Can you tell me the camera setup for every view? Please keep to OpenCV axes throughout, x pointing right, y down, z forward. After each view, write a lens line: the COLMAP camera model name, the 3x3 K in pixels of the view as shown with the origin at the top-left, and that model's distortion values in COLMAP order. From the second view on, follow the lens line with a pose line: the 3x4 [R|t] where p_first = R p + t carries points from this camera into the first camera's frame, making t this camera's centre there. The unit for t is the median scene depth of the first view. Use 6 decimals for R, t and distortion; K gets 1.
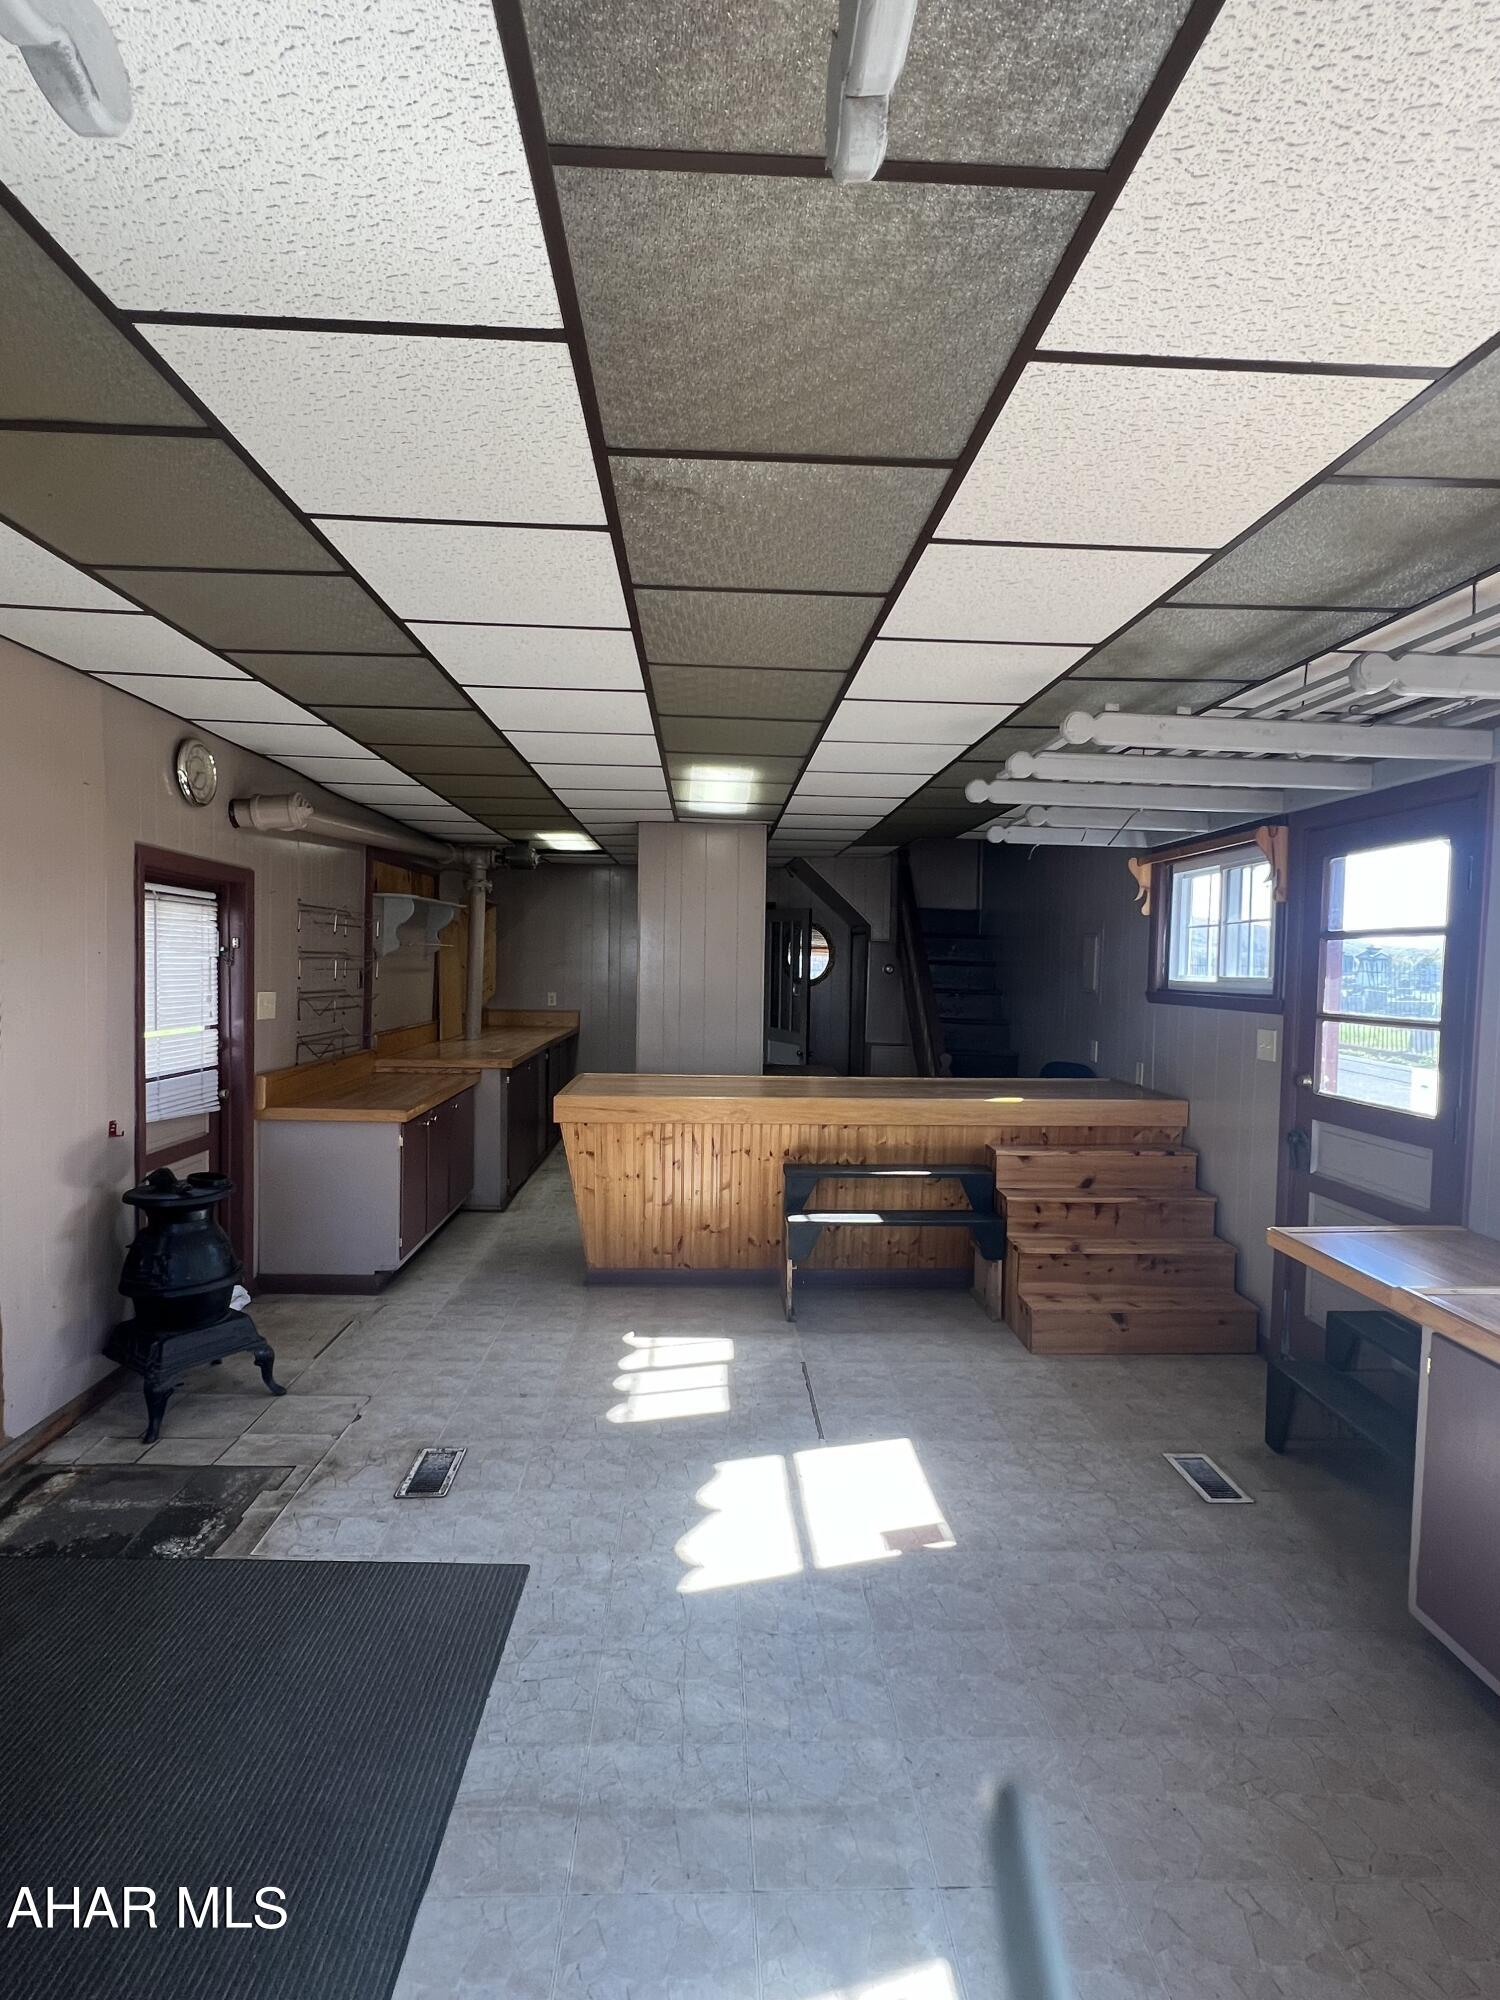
lens RADIAL K [[988.5, 0, 750.7], [0, 988.5, 996.7], [0, 0, 1]] dist [-0.004170, 0.001285]
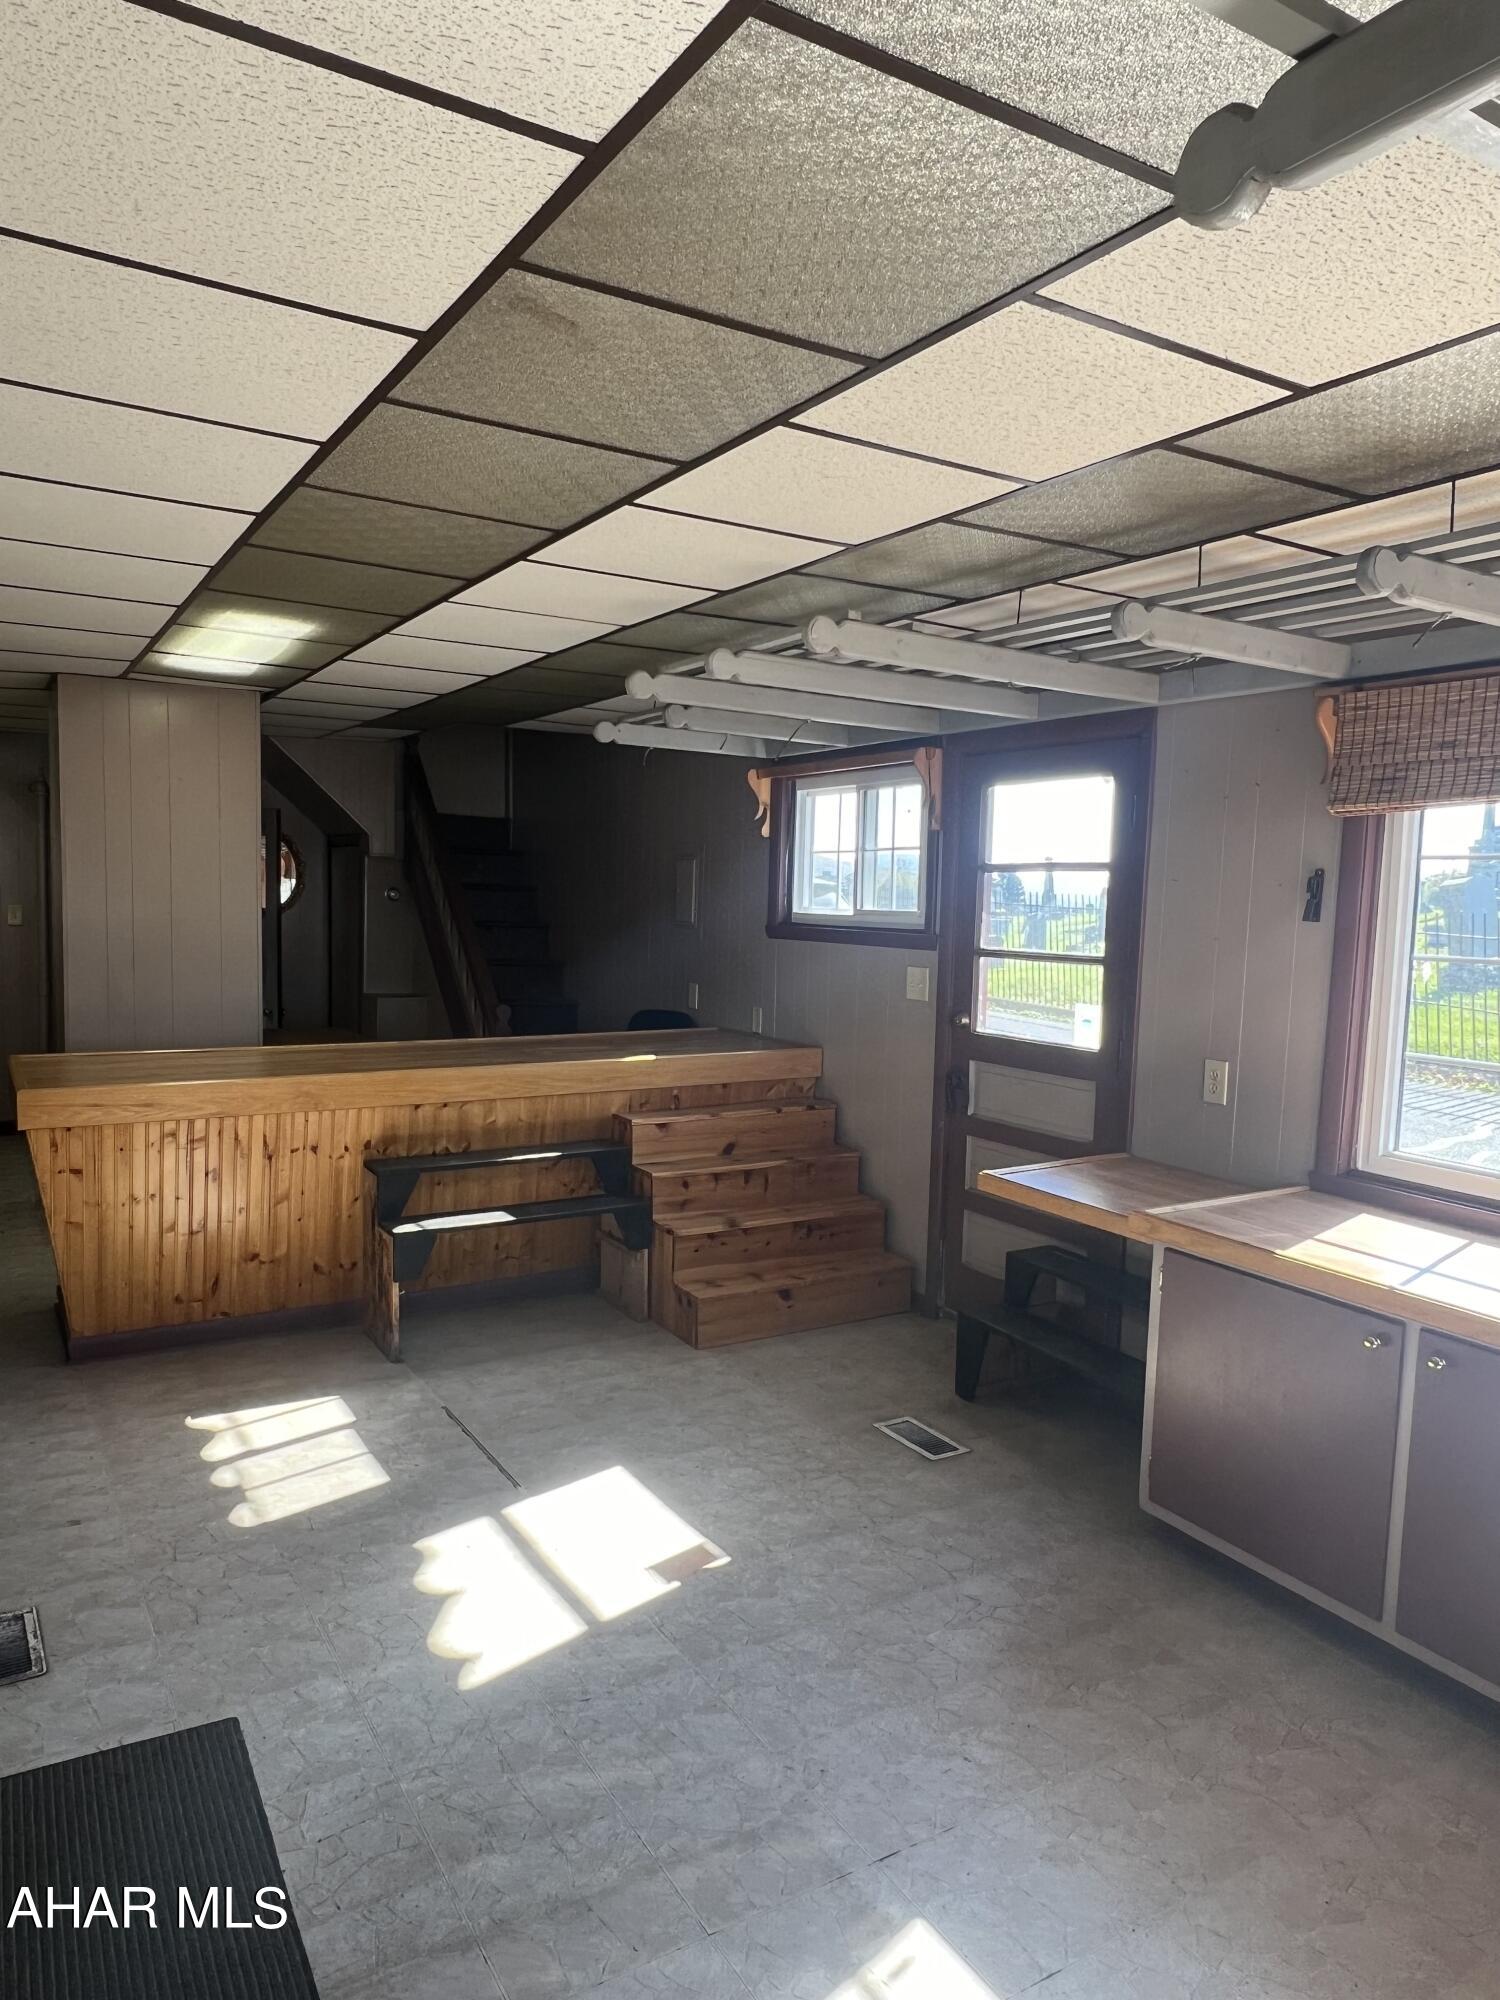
lens RADIAL K [[1318.1, 0, 766.4], [0, 1318.1, 1000.2], [0, 0, 1]] dist [-0.003149, -0.002005]
pose [[0.875021, -0.035449, 0.482785, -0.252692], [0.007868, 0.998225, 0.059035, -0.012423], [-0.484020, -0.047858, 0.873747, -0.022480]]
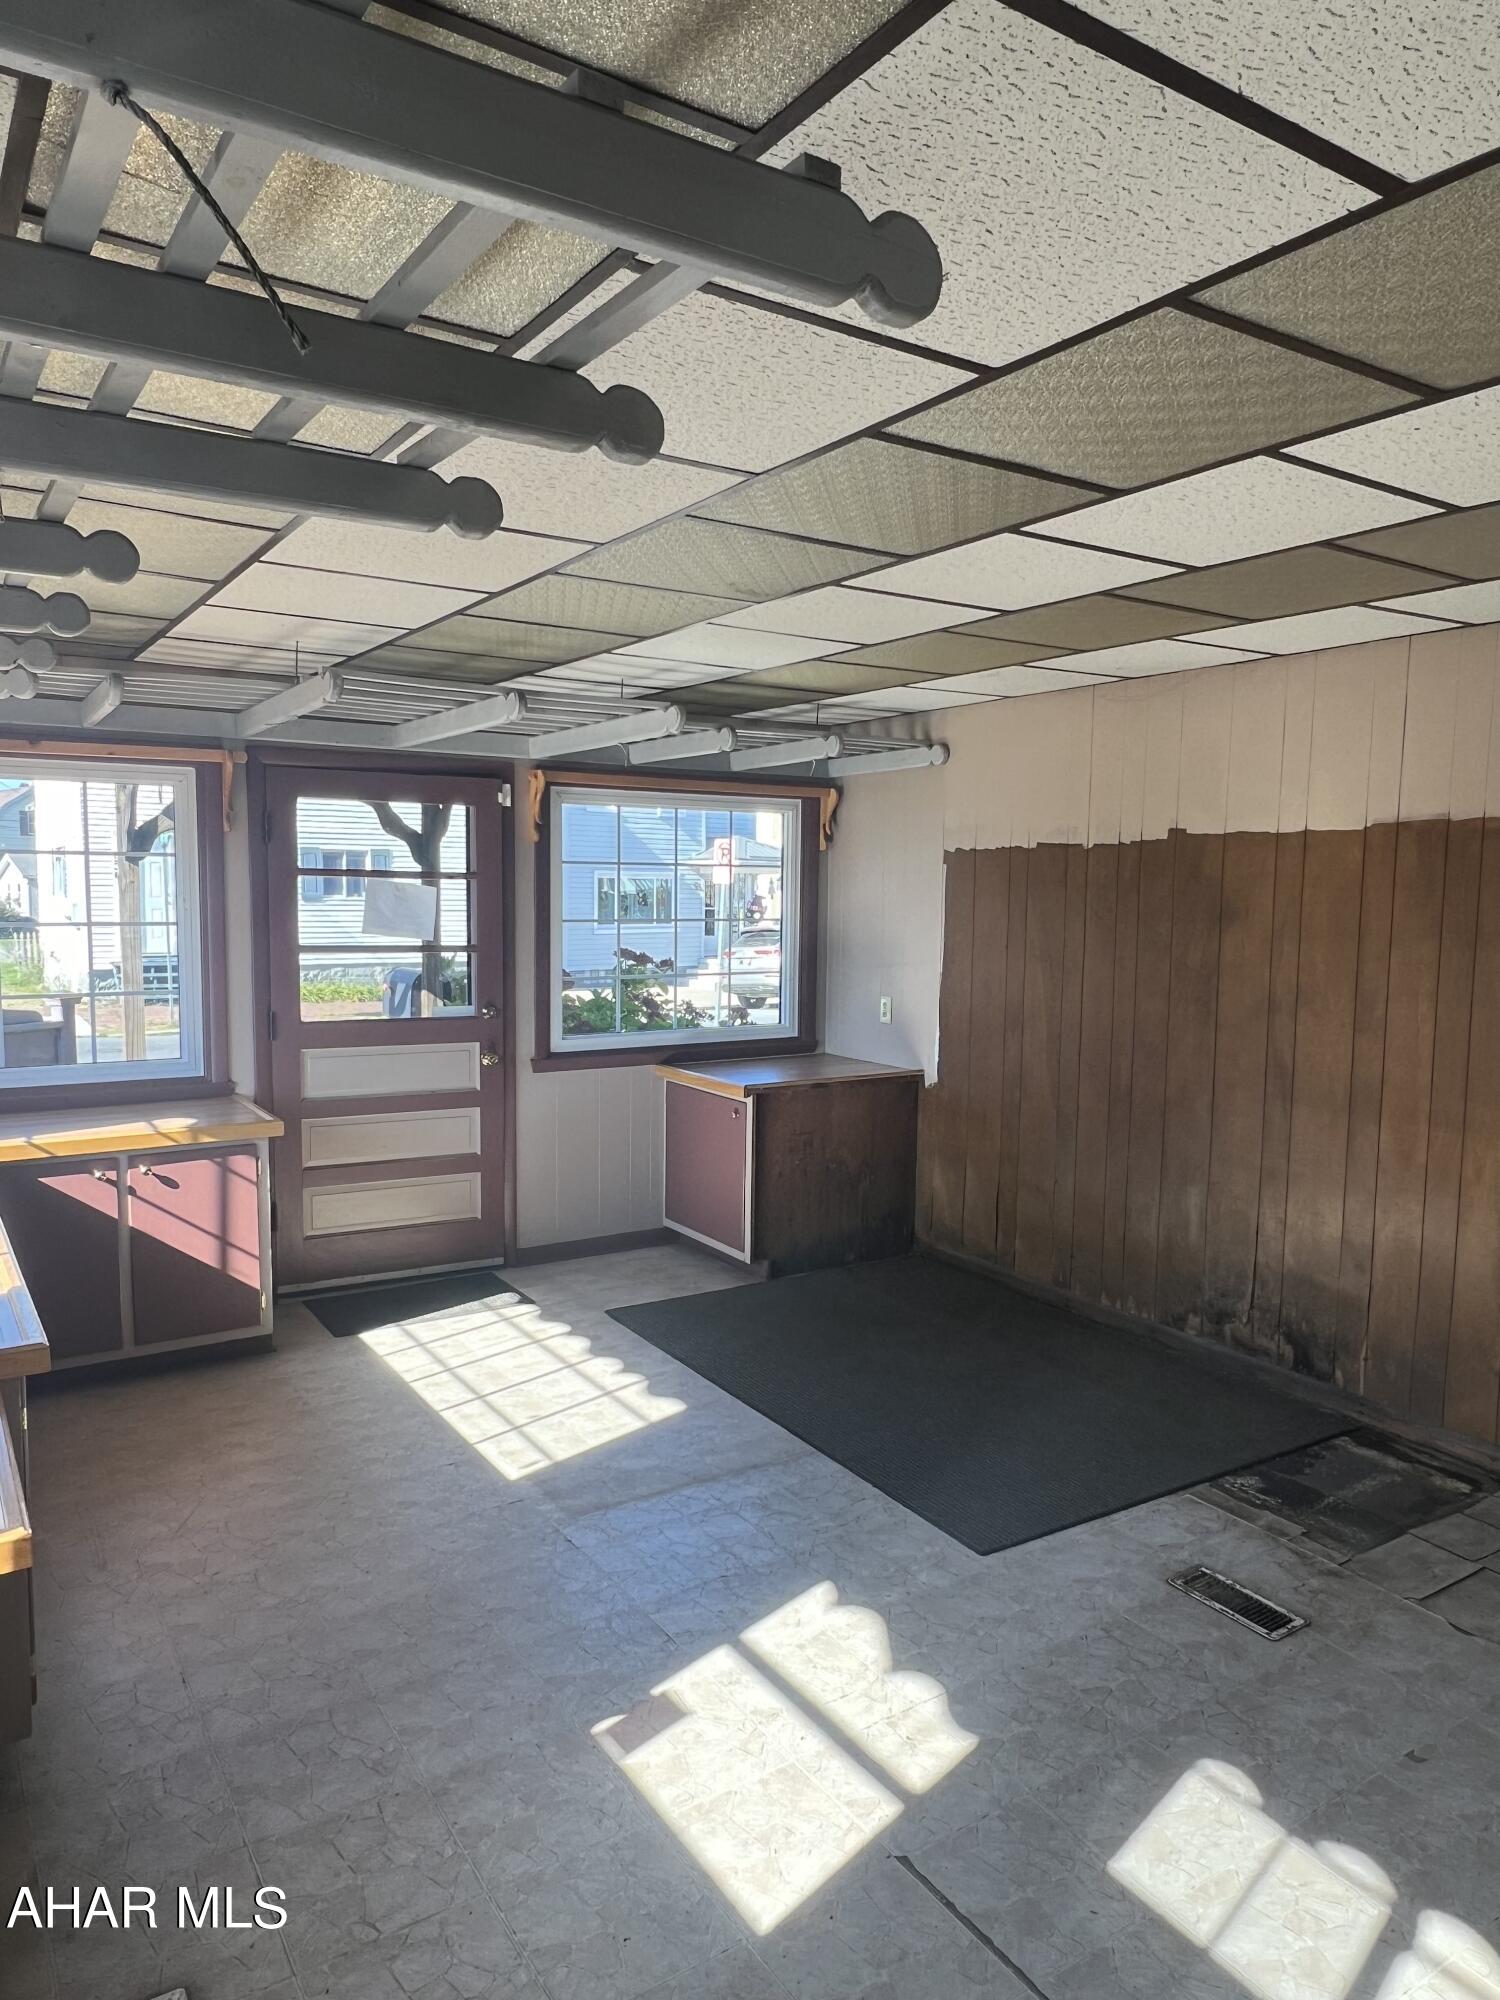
lens RADIAL K [[1318.1, 0, 750.4], [0, 1318.1, 1004.9], [0, 0, 1]] dist [-0.003149, -0.002005]
pose [[-0.859625, 0.012072, -0.510783, 0.484026], [-0.053732, 0.992041, 0.113874, -0.079647], [0.508093, 0.125335, -0.852134, 1.465202]]
